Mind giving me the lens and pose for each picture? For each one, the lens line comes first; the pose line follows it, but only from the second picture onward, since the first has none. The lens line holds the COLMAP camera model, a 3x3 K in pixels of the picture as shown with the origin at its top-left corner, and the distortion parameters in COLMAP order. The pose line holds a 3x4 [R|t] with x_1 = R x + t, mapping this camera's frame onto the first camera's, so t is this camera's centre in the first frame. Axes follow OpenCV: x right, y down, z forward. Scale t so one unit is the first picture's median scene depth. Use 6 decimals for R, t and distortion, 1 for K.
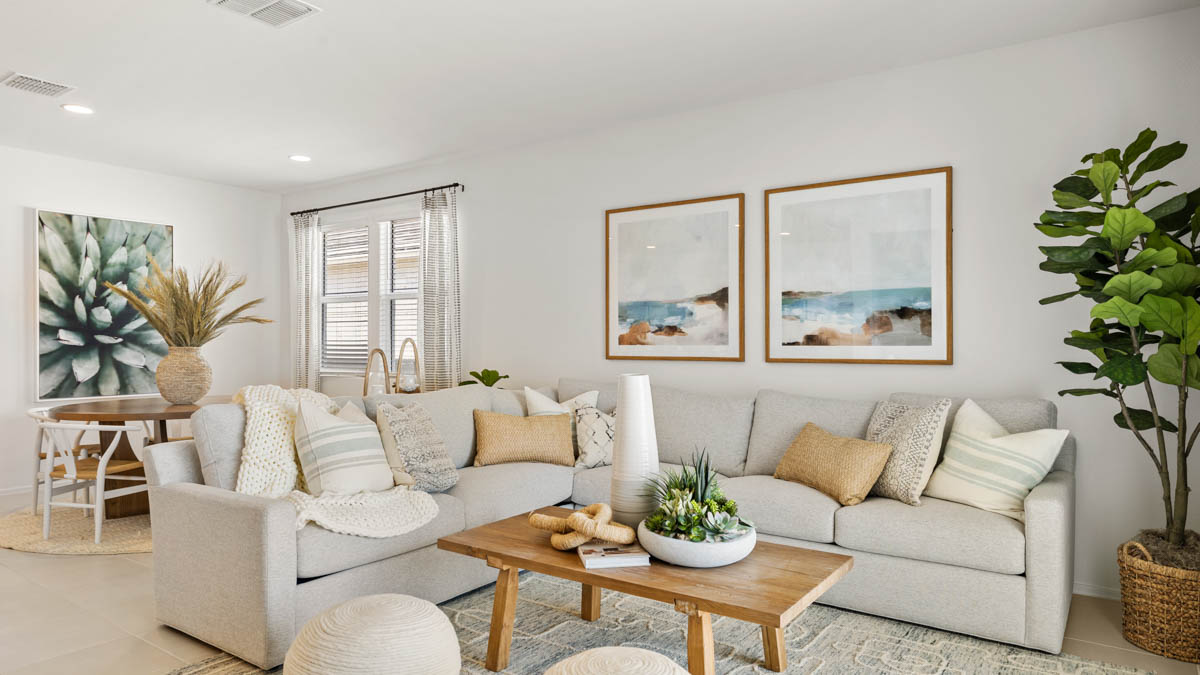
lens RADIAL K [[734.0, 0, 600.0], [0, 734.0, 337.5], [0, 0, 1]] dist [0.029027, 0.000104]
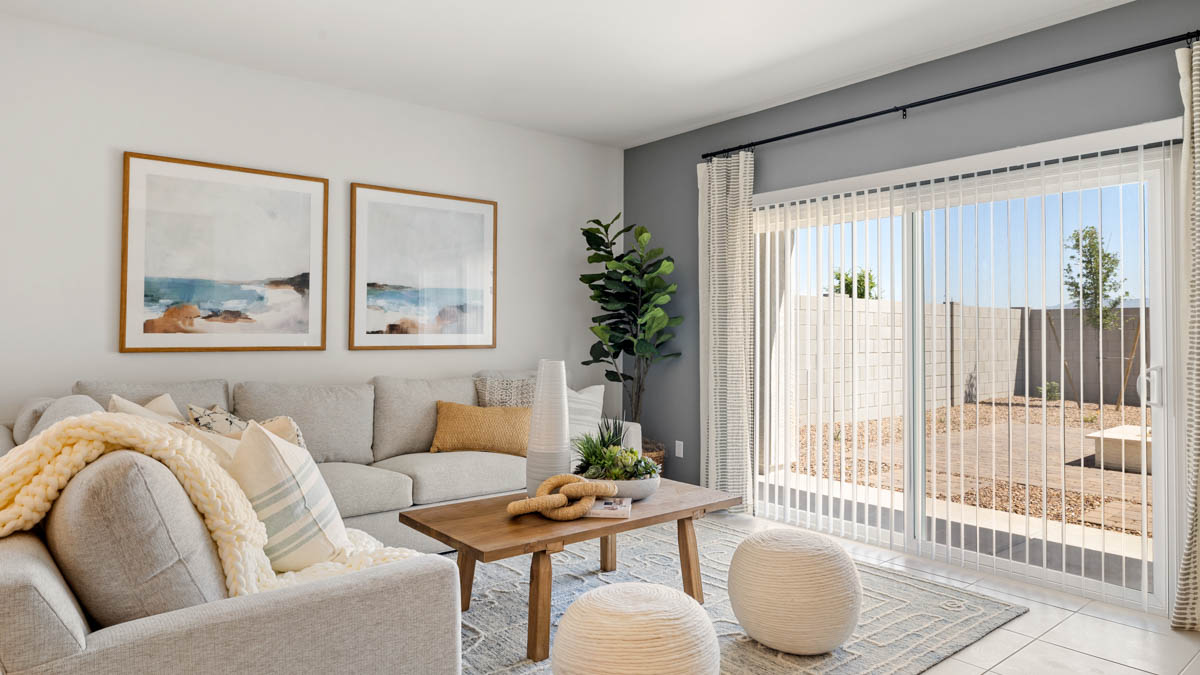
lens RADIAL K [[720.3, 0, 599.2], [0, 720.3, 312.4], [0, 0, 1]] dist [-0.001468, -0.000052]
pose [[0.270982, 0.027801, 0.962183, -0.628243], [-0.011002, 0.999607, -0.025784, 0.002879], [-0.962521, -0.003599, 0.271182, 0.387476]]
